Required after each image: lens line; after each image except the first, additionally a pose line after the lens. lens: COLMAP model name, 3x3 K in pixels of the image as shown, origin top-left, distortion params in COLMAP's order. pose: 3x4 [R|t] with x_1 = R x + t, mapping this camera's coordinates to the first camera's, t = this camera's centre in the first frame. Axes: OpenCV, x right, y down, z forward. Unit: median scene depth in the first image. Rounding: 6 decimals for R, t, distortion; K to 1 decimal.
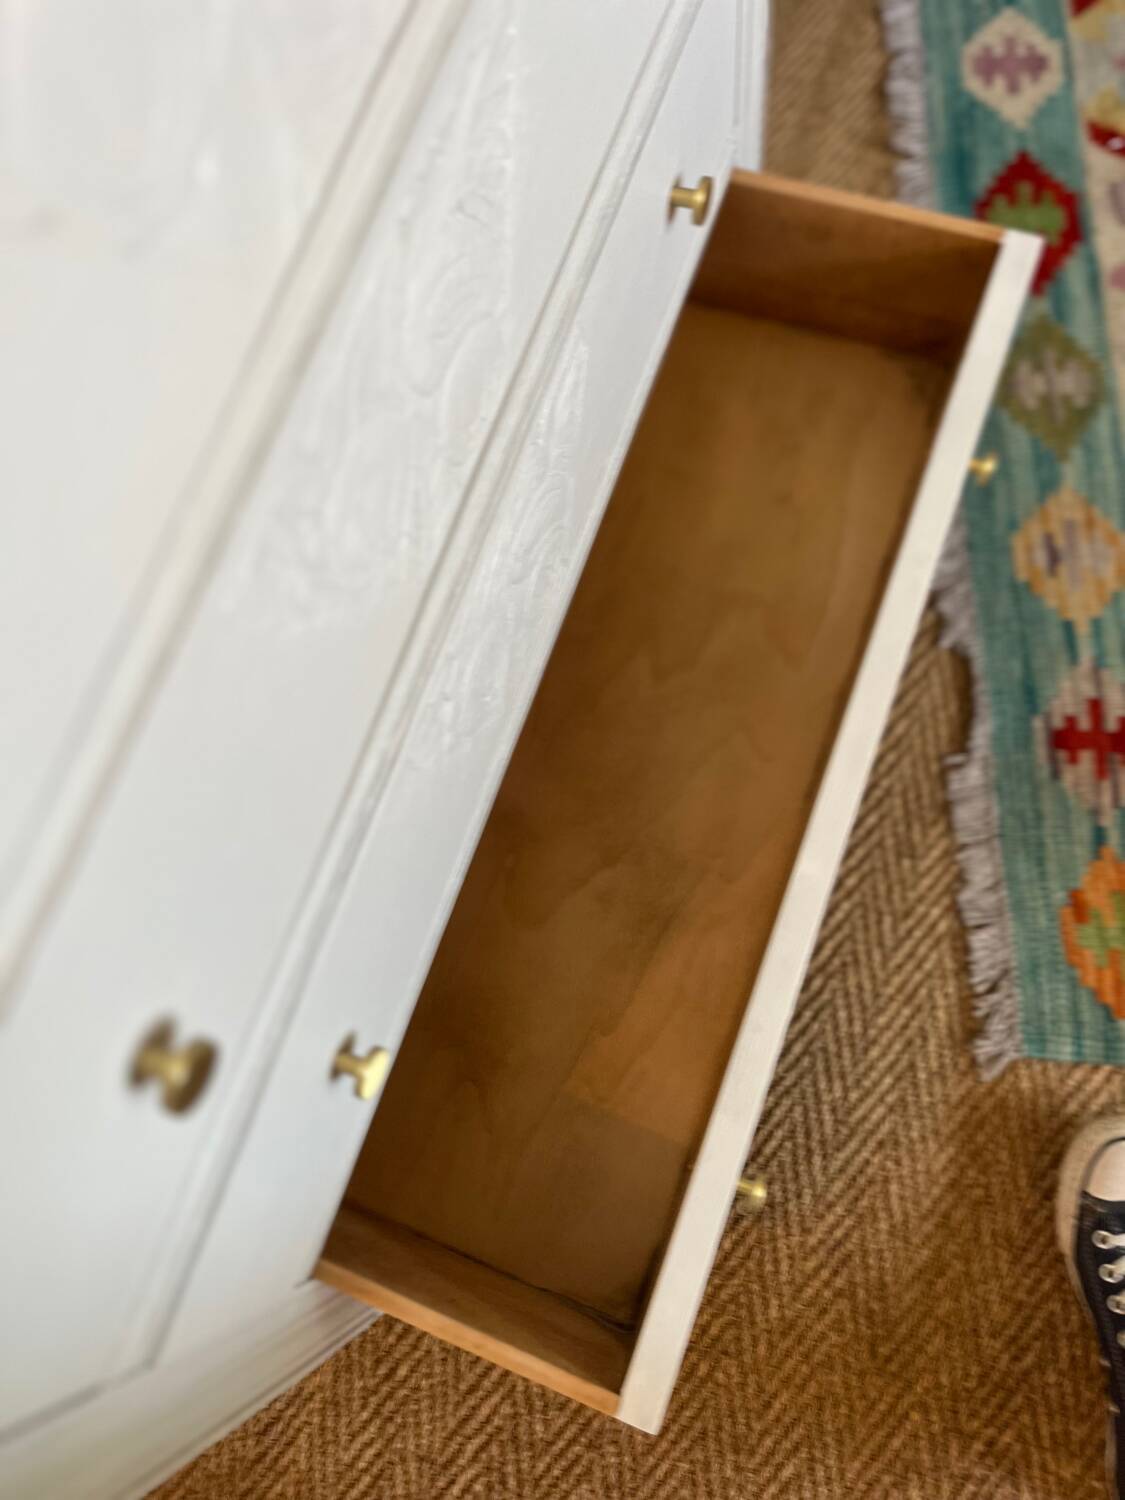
lens RADIAL K [[1125.8, 0, 543.4], [0, 1125.8, 725.6], [0, 0, 1]] dist [0.072680, -0.107694]
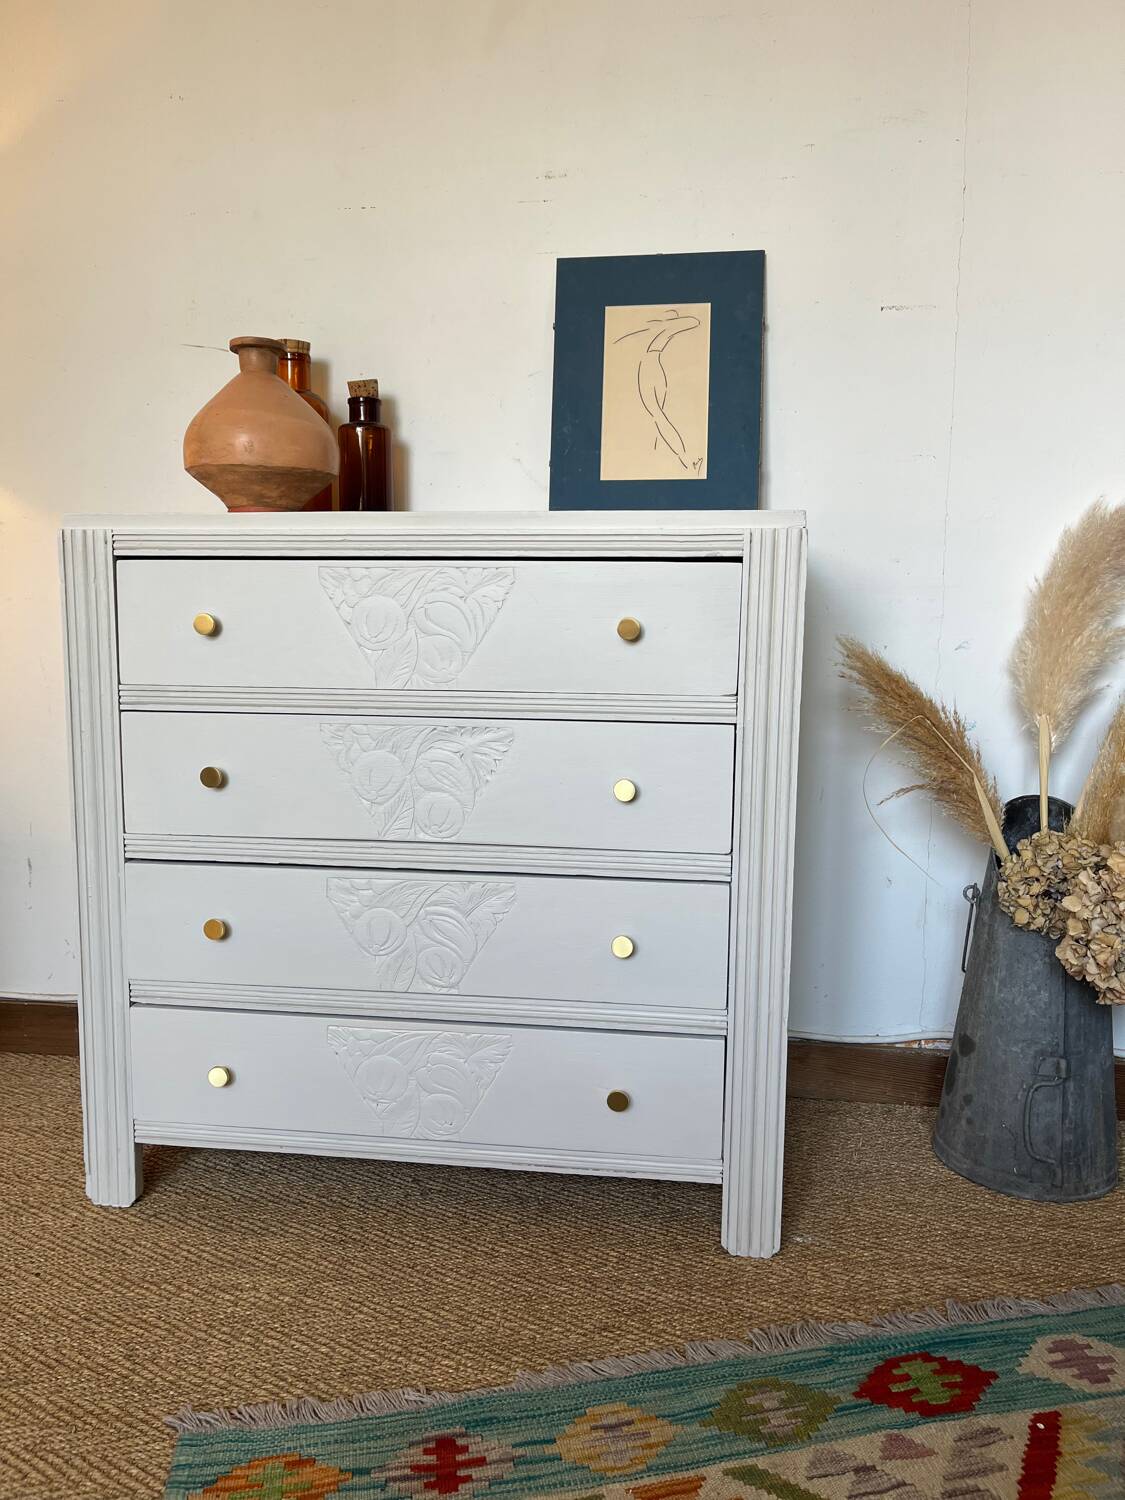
lens RADIAL K [[1125.8, 0, 564.1], [0, 1125.8, 753.0], [0, 0, 1]] dist [0.072680, -0.107694]
pose [[0.214692, 0.261956, -0.940896, 1.475150], [-0.951267, 0.274420, -0.140657, -0.141144], [0.221355, 0.925242, 0.308106, 0.009356]]
